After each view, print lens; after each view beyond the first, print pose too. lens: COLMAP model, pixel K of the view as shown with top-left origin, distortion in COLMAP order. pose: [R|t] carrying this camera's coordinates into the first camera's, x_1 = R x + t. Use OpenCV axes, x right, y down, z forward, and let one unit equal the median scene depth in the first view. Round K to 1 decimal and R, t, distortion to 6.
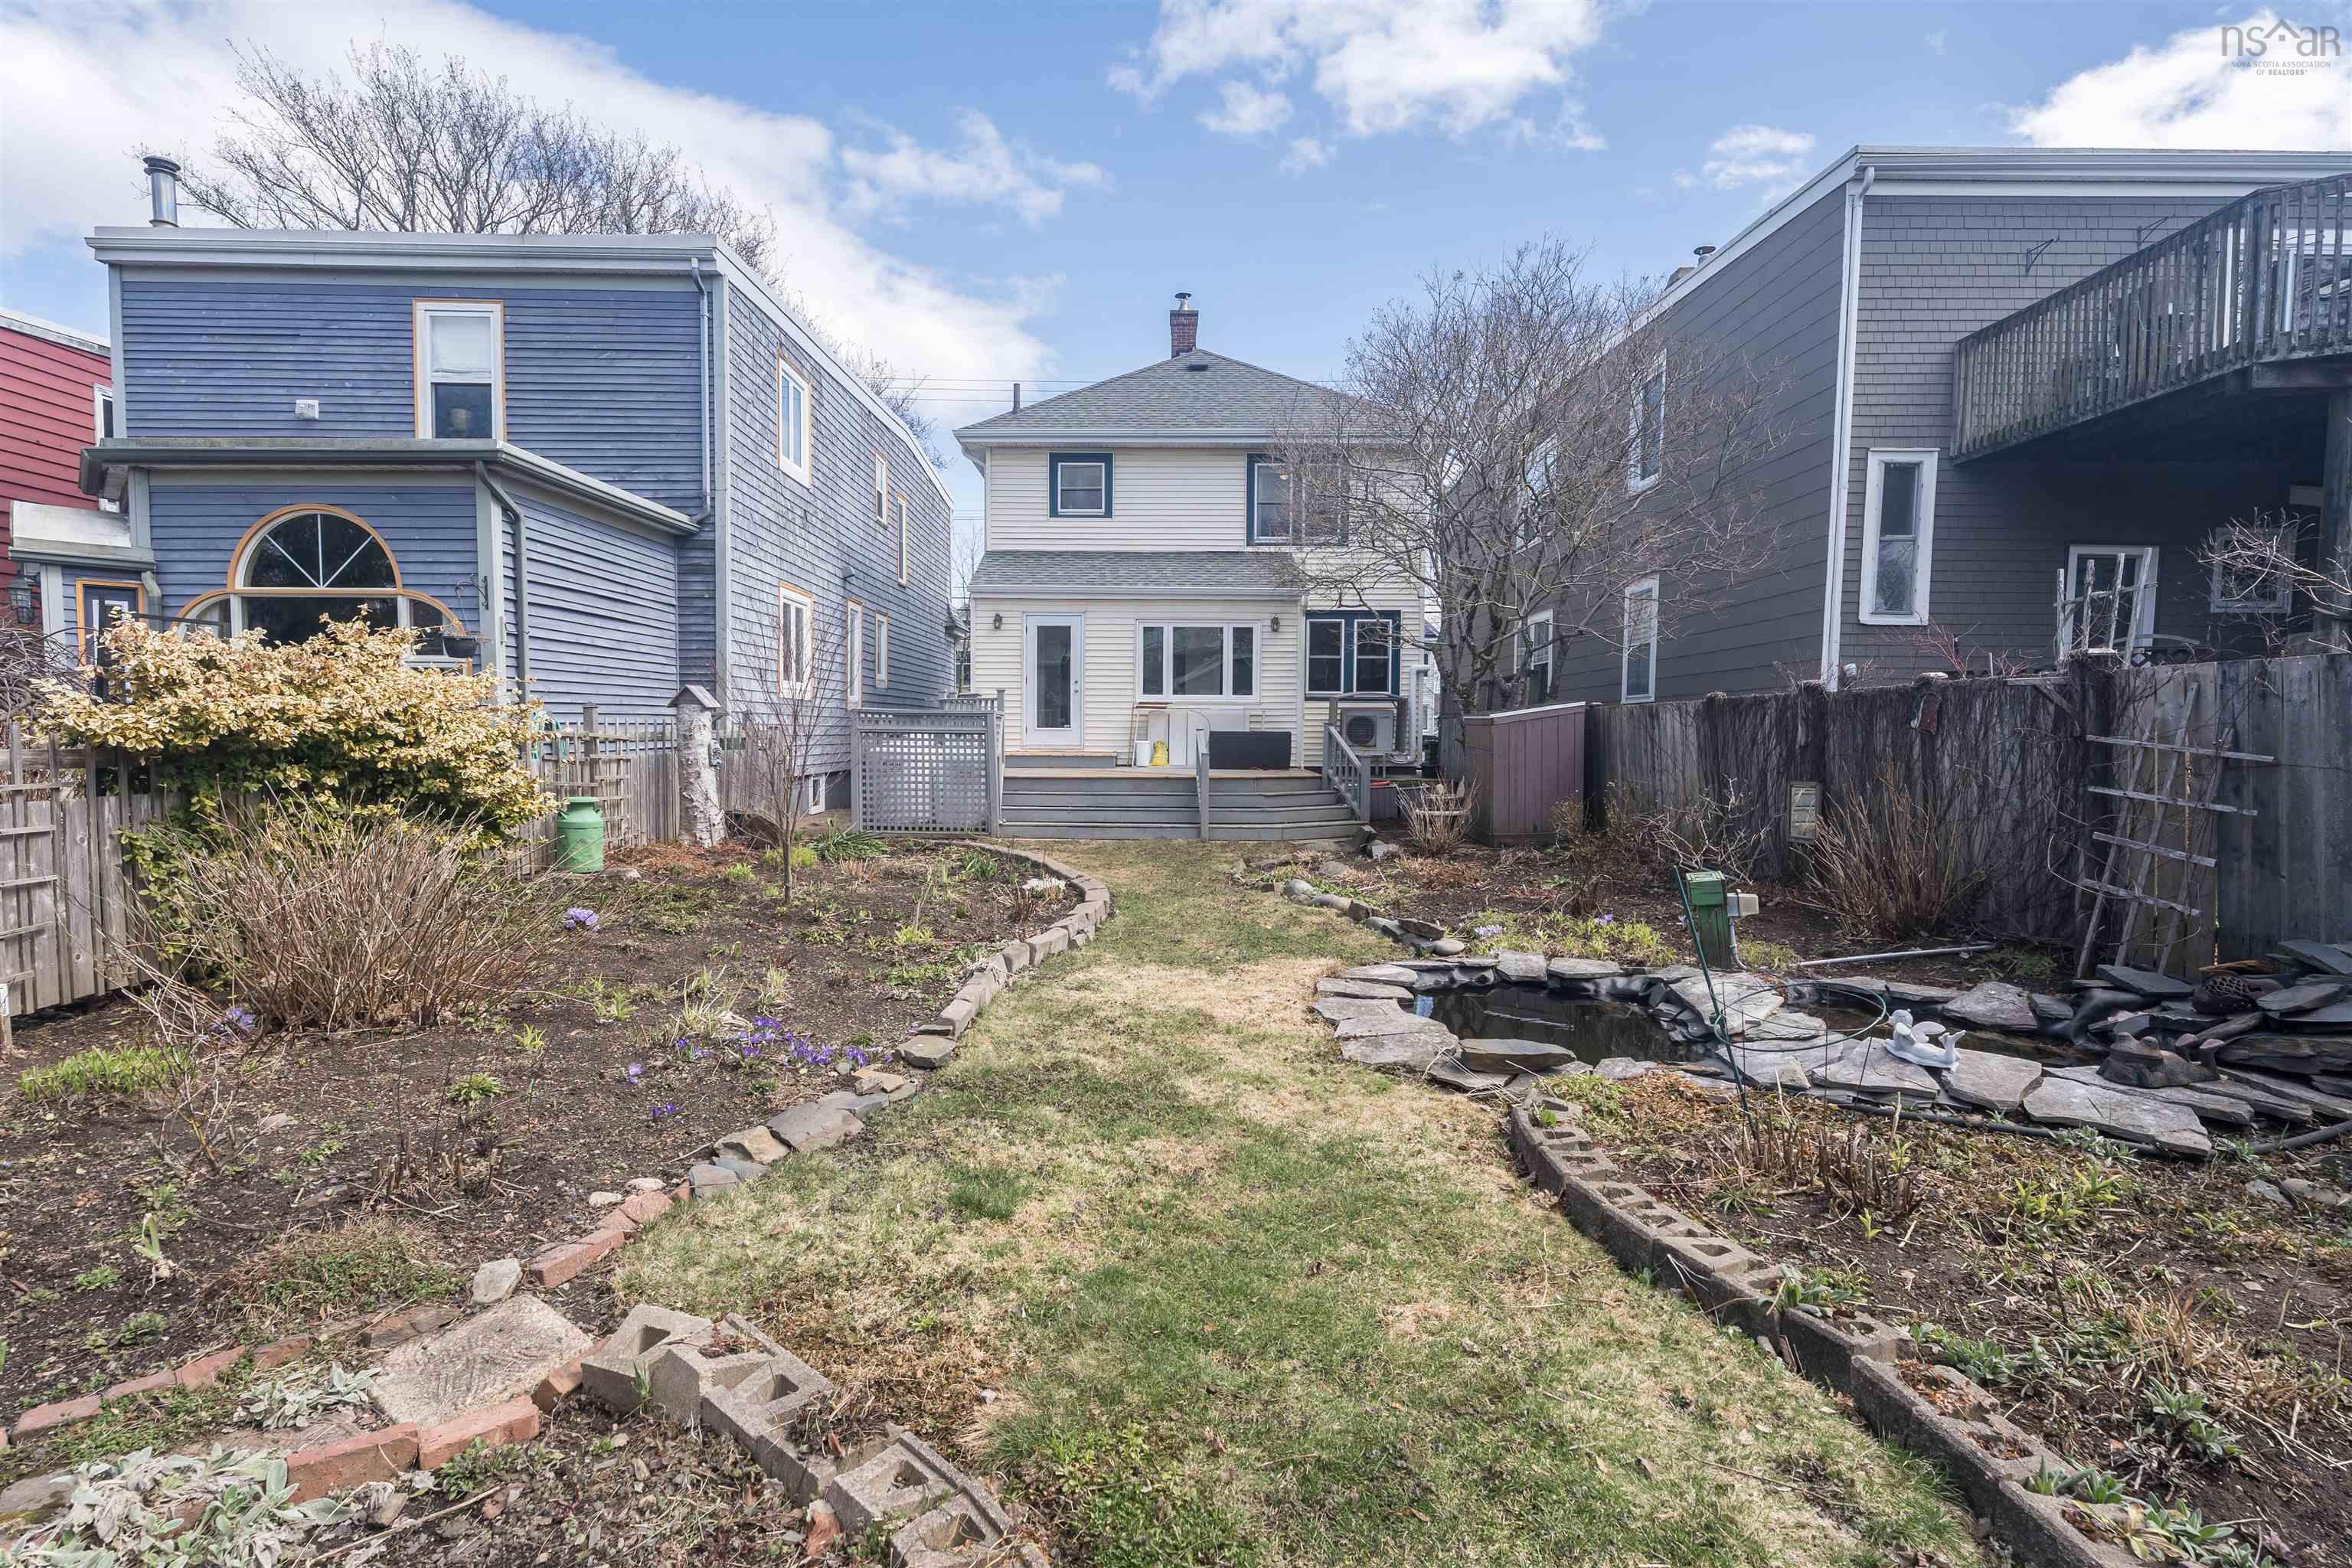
lens RADIAL K [[1069.6, 0, 1167.1], [0, 1069.6, 778.7], [0, 0, 1]] dist [-0.001165, 0.002129]
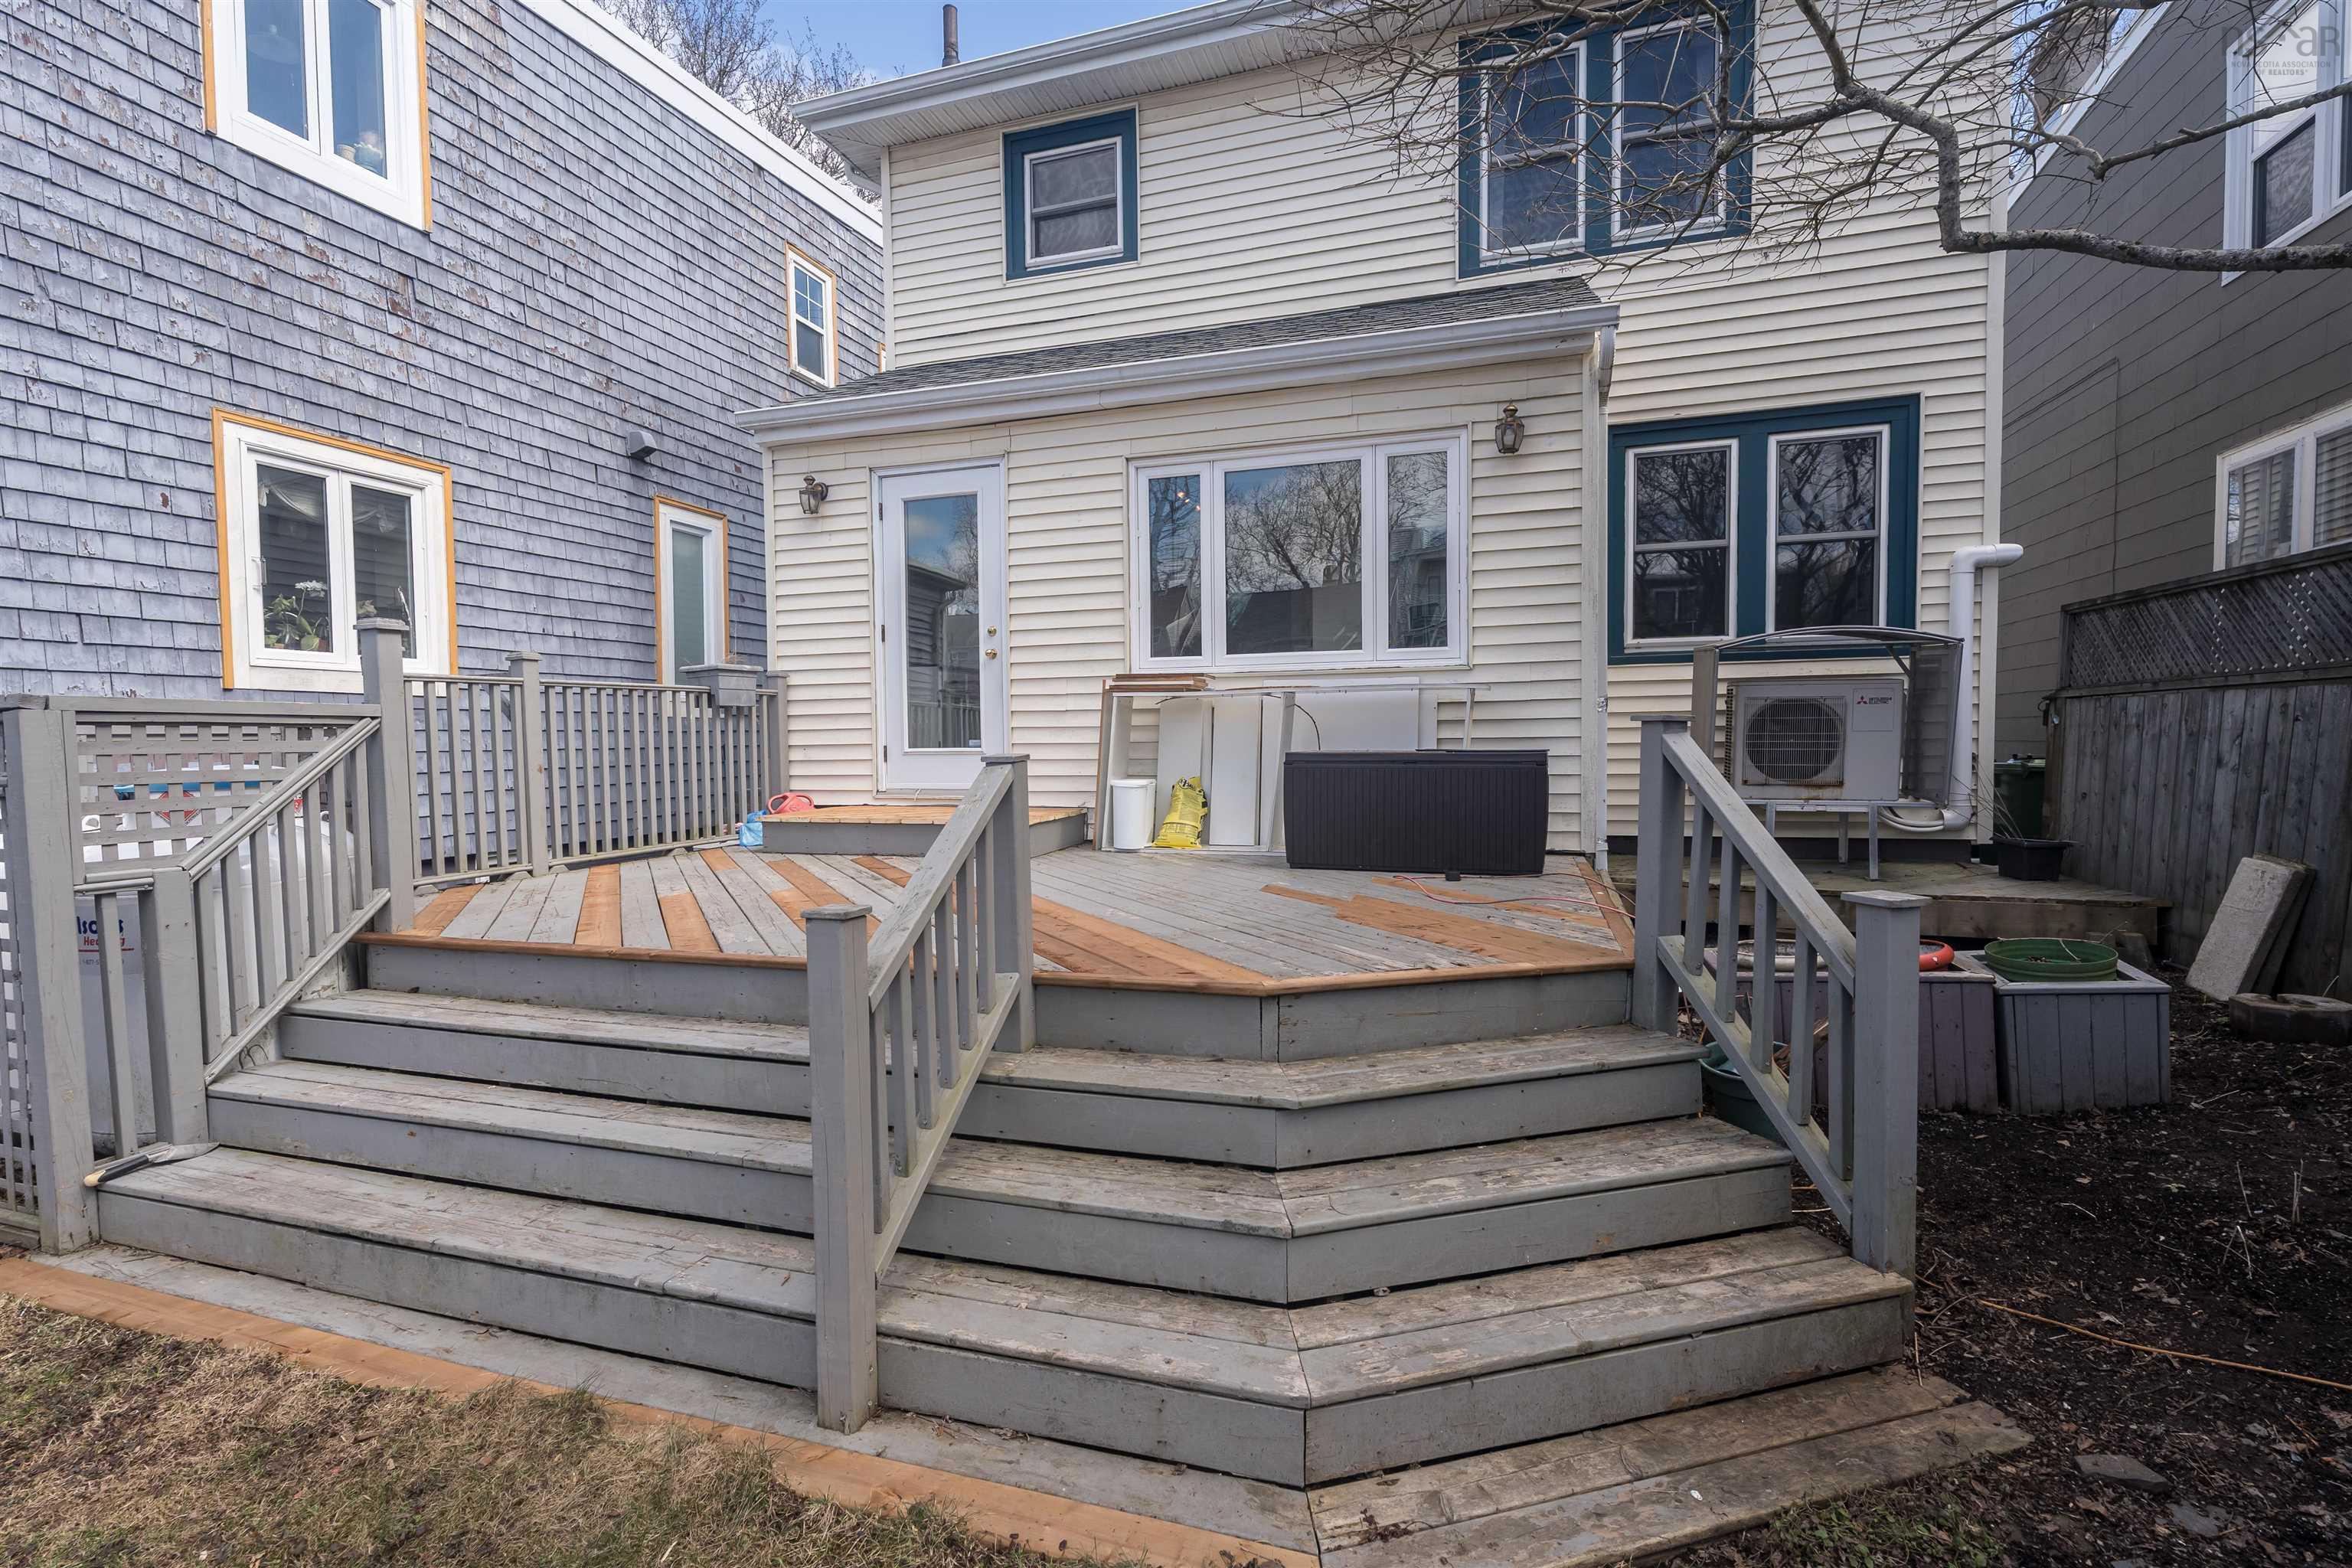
lens RADIAL K [[1069.6, 0, 1164.6], [0, 1069.6, 782.6], [0, 0, 1]] dist [-0.001165, 0.002129]
pose [[0.948189, -0.003144, -0.317690, 0.140337], [0.001402, 0.999983, -0.005712, -0.042698], [0.317702, 0.004970, 0.948177, 0.866397]]
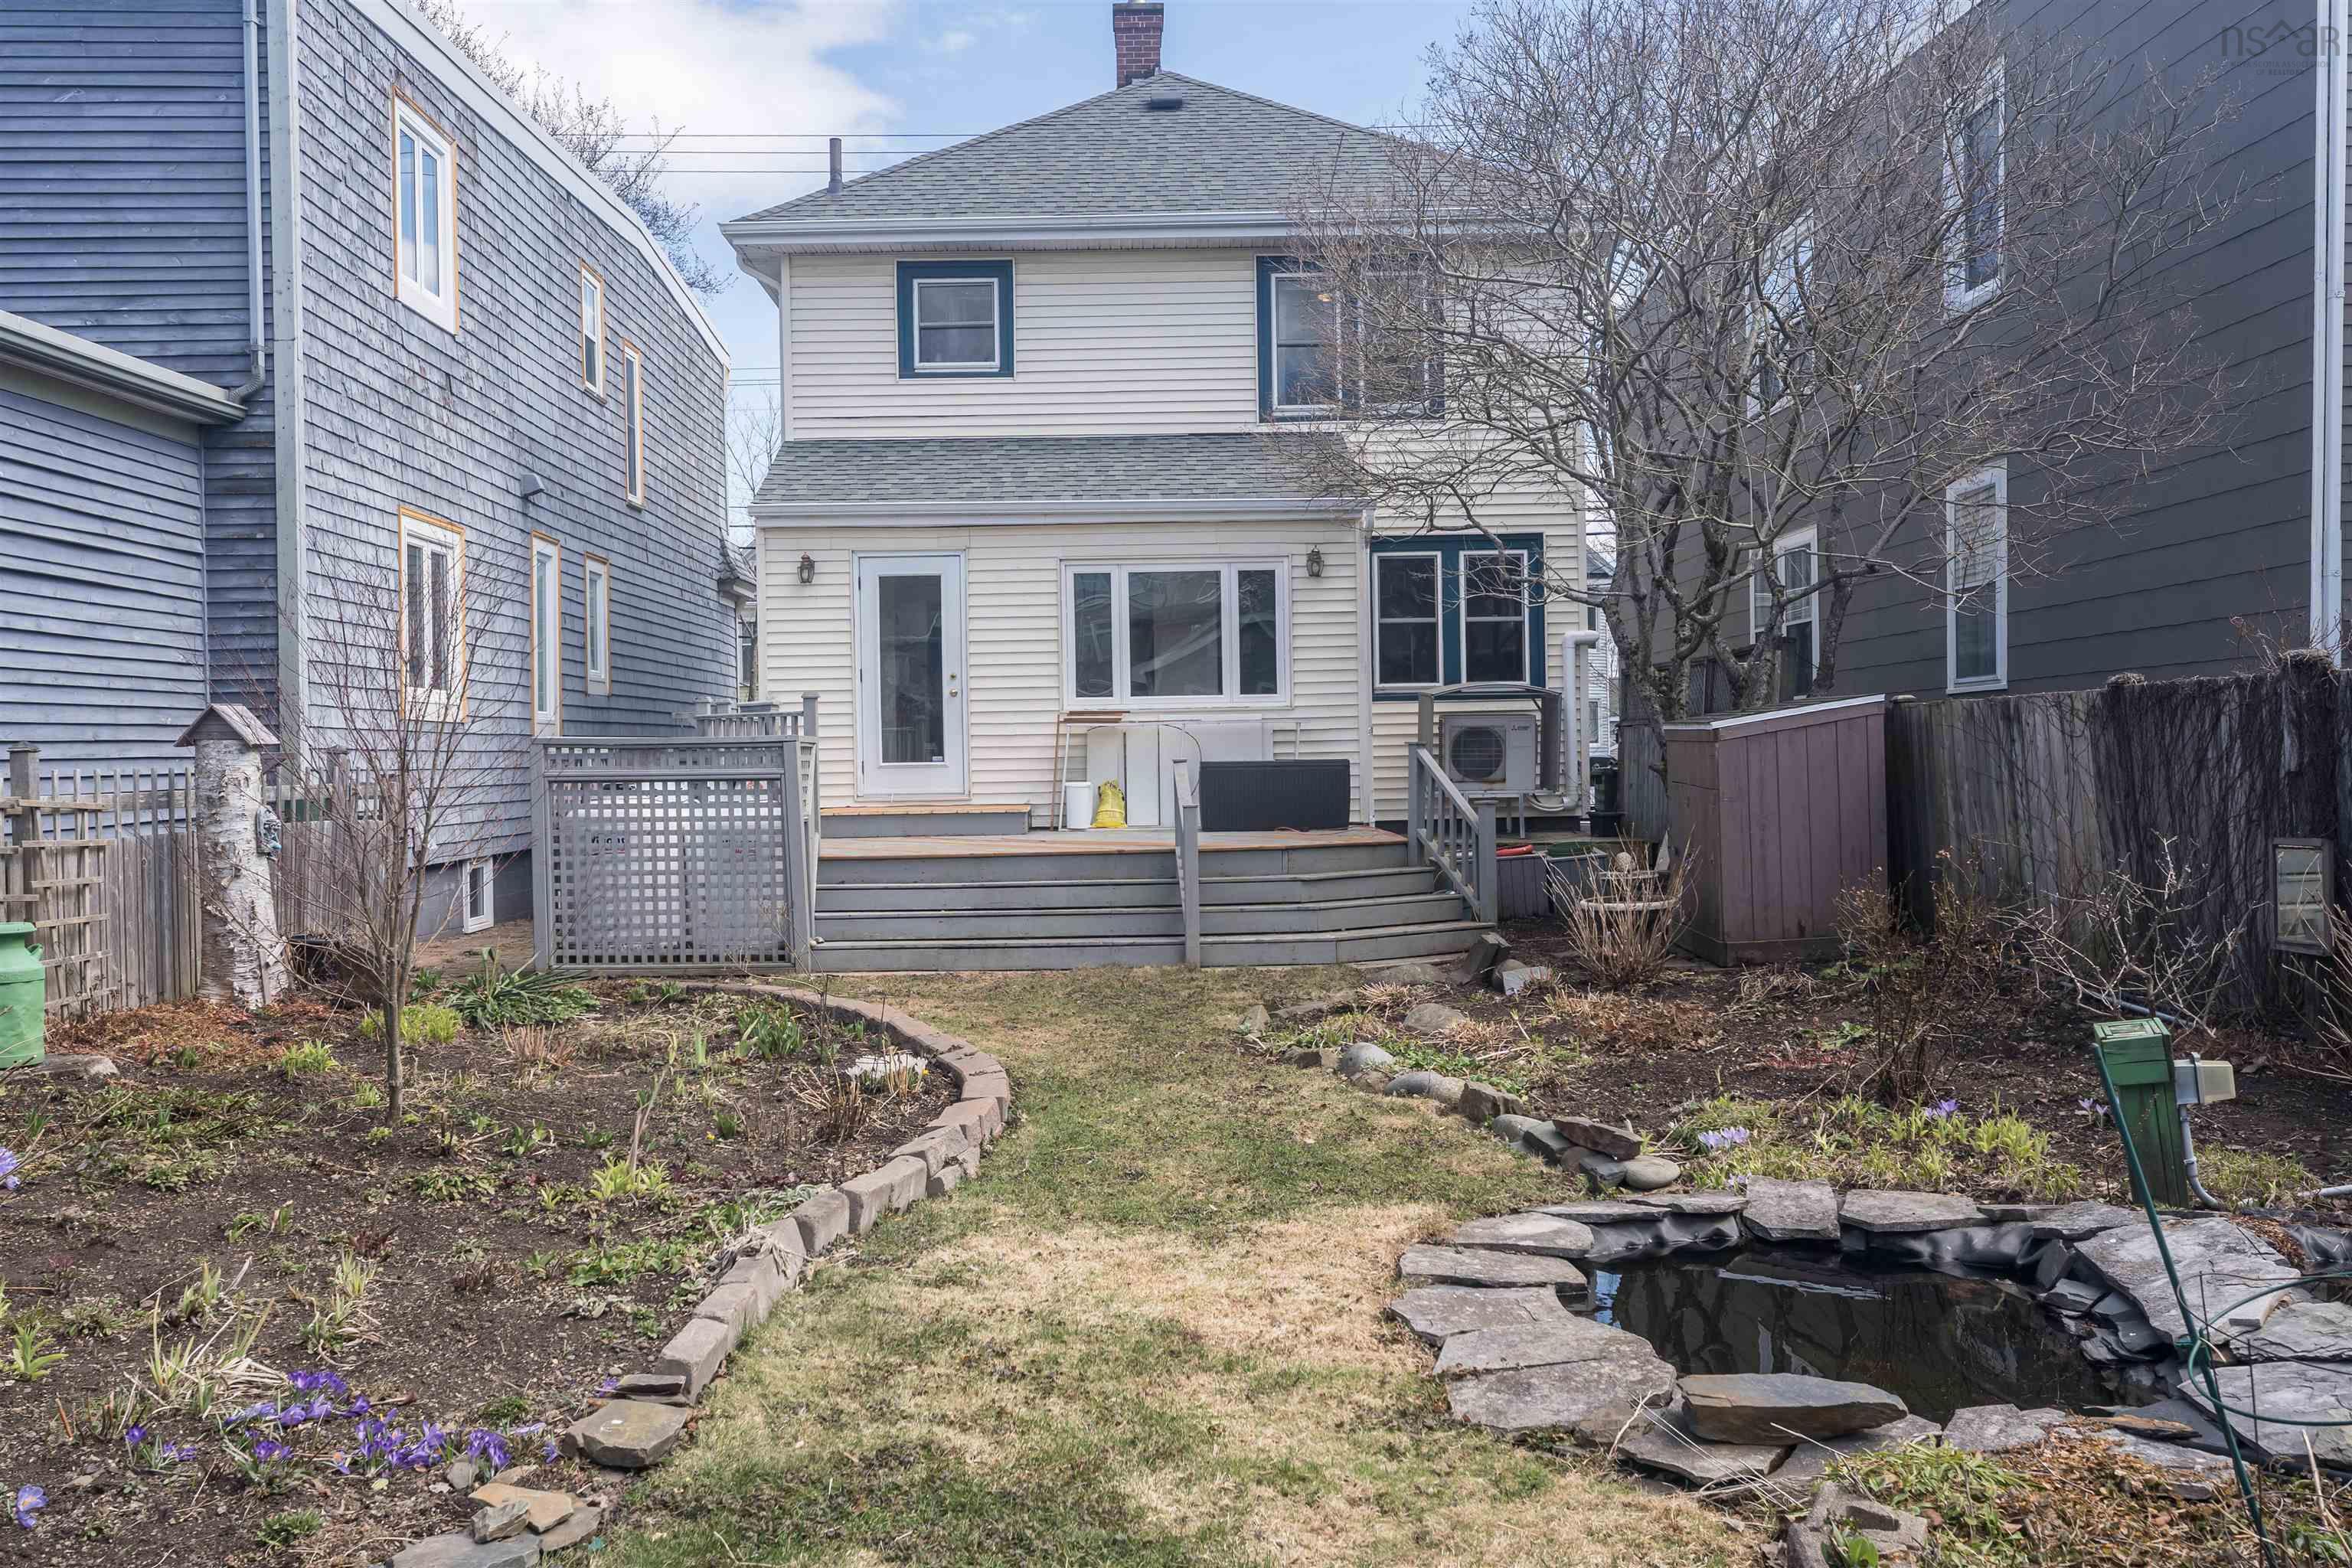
lens RADIAL K [[1931.4, 0, 1166.5], [0, 1931.4, 772.1], [0, 0, 1]] dist [-0.008206, 0.041833]
pose [[0.999555, -0.023682, 0.018129, 0.006077], [0.024319, 0.999065, -0.035745, -0.005730], [-0.017265, 0.036170, 0.999197, 0.022907]]
